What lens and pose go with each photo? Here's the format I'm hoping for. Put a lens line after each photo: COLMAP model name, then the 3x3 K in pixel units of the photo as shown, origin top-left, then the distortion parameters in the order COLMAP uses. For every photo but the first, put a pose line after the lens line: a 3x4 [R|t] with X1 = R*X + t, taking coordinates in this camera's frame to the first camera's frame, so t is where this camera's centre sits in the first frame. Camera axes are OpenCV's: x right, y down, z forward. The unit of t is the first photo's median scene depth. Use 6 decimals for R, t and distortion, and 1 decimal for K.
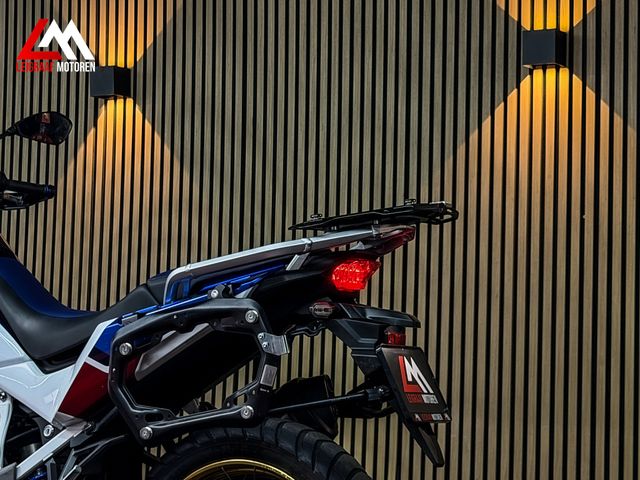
lens RADIAL K [[1409.7, 0, 309.8], [0, 1409.7, 240.5], [0, 0, 1]] dist [0.159201, -0.322965]
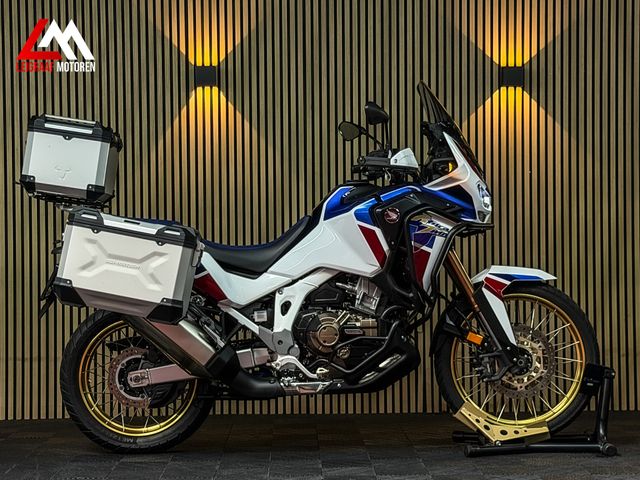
lens RADIAL K [[1396.9, 0, 334.8], [0, 1396.9, 242.6], [0, 0, 1]] dist [0.094273, 0.146903]
pose [[0.865688, -0.046610, 0.498409, -0.893086], [-0.008125, 0.994216, 0.107089, -0.113551], [-0.500518, -0.096755, 0.860302, -0.400253]]
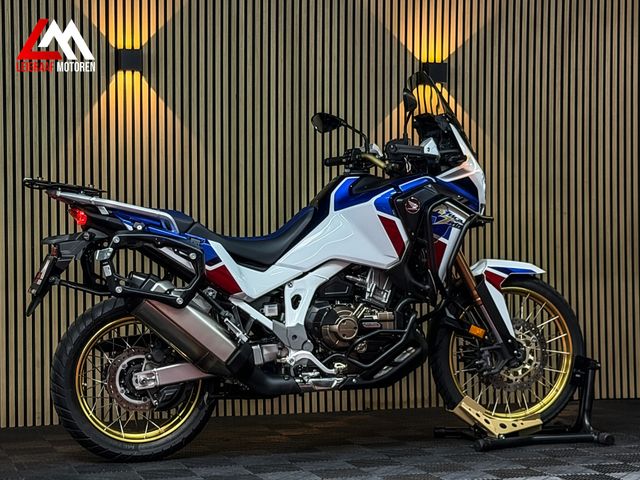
lens RADIAL K [[1422.1, 0, 320.0], [0, 1422.1, 240.0], [0, 0, 1]] dist [0.121392, 0.272630]
pose [[0.699267, -0.037569, 0.713873, -1.195507], [-0.040032, 0.994993, 0.091576, -0.084168], [-0.713739, -0.092614, 0.694261, -0.144618]]
